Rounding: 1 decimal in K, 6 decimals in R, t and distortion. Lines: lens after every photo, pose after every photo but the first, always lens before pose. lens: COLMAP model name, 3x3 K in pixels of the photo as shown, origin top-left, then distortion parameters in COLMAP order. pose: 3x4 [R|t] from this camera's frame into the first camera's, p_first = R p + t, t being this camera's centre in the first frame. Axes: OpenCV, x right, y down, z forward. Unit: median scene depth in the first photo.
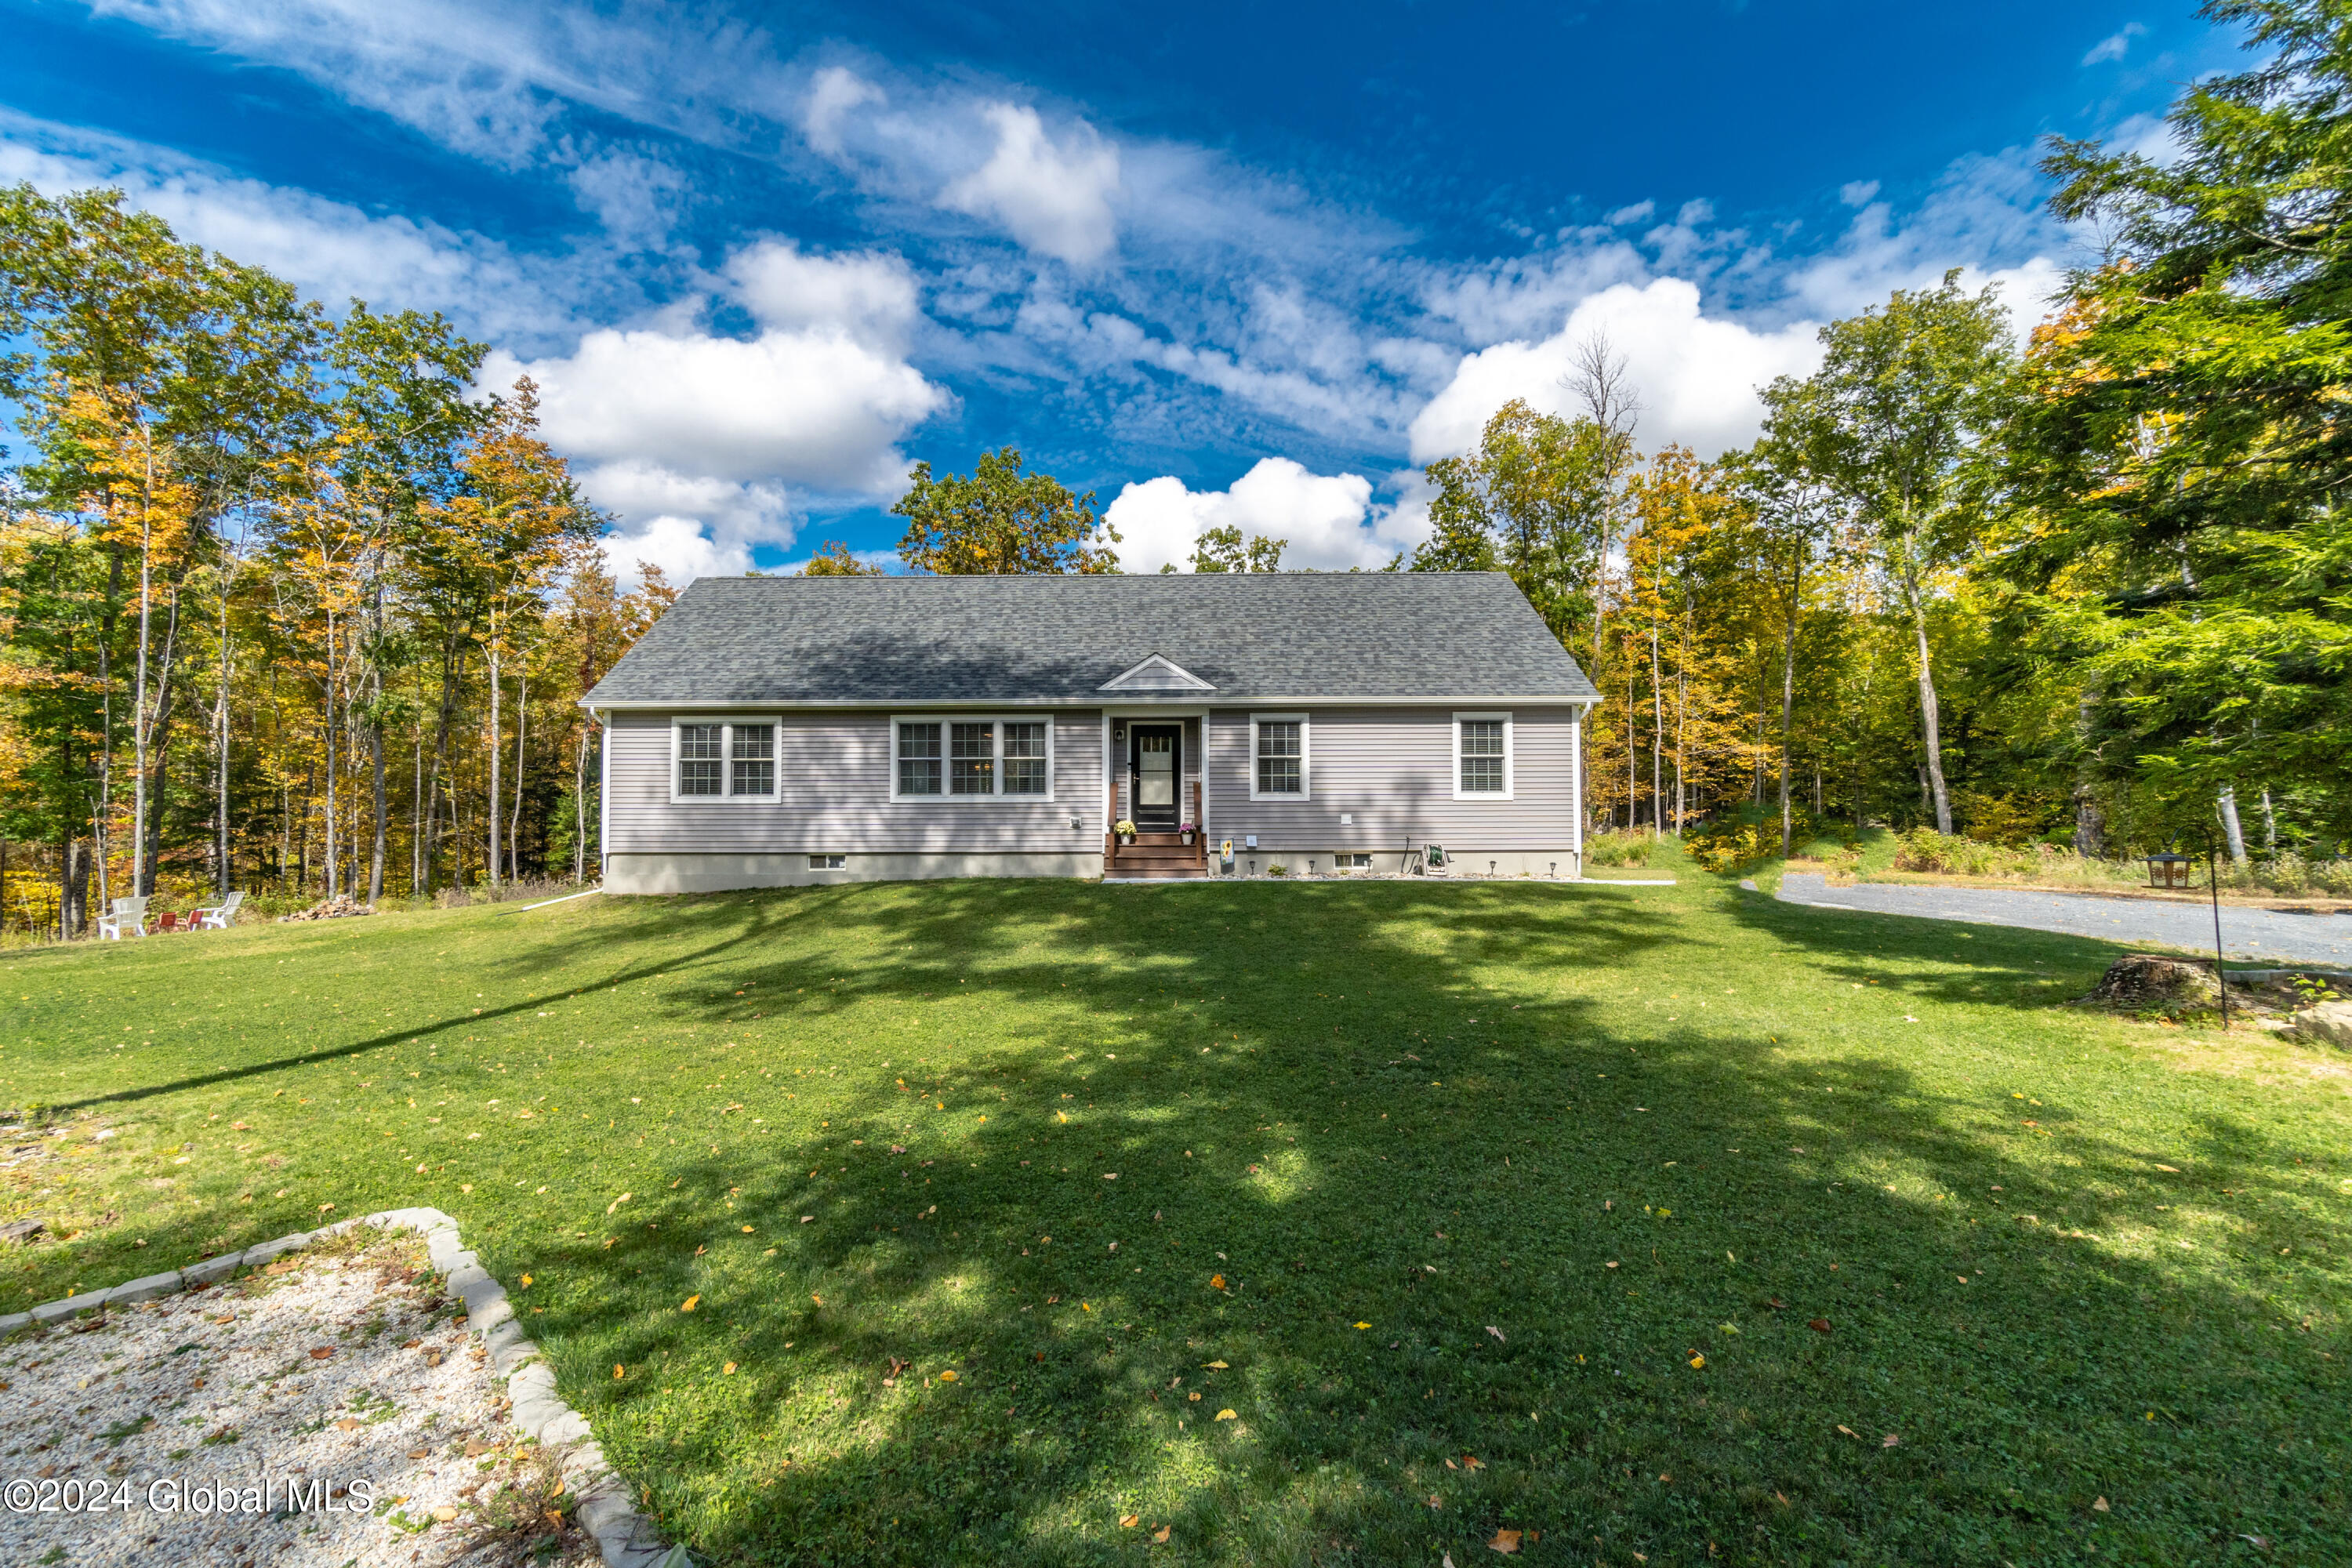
lens RADIAL K [[1005.8, 0, 1159.6], [0, 1005.8, 766.7], [0, 0, 1]] dist [-0.005351, -0.001095]
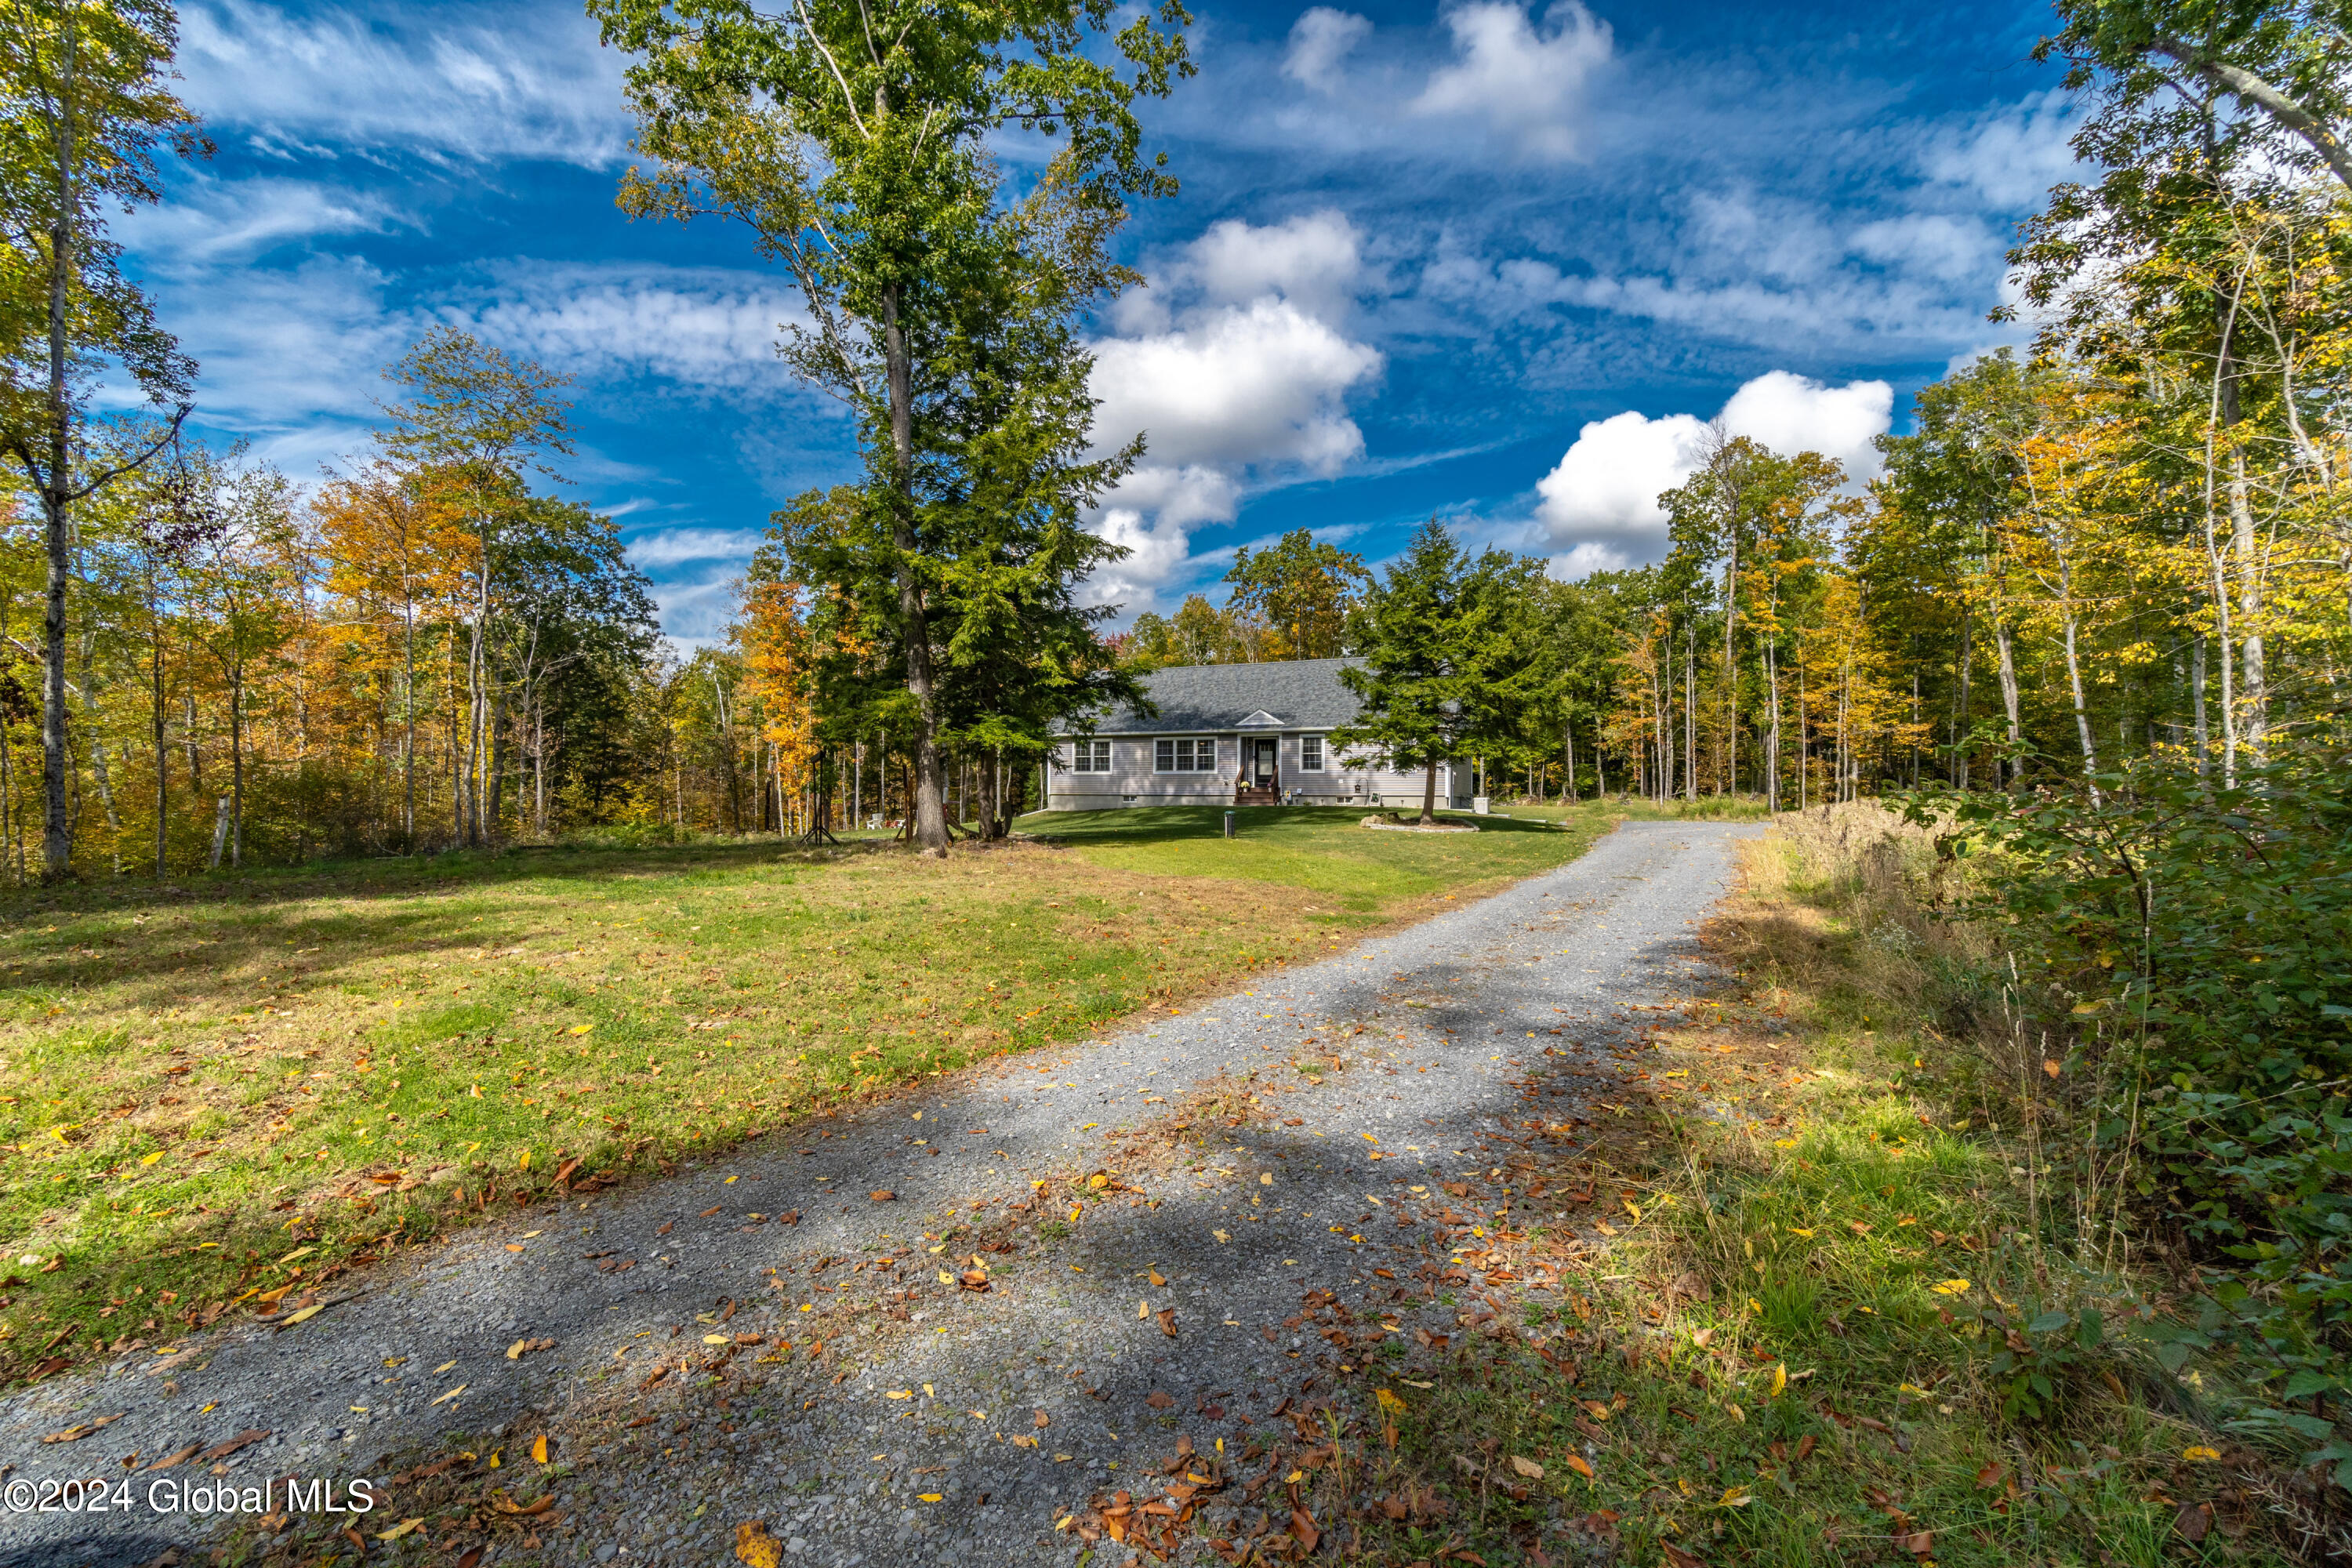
lens RADIAL K [[1005.8, 0, 1153.5], [0, 1005.8, 790.8], [0, 0, 1]] dist [-0.005351, -0.001095]
pose [[0.916928, 0.004669, -0.399024, 0.139166], [0.014748, 0.998852, 0.045578, -0.006863], [0.398779, -0.047676, 0.915807, -0.241754]]
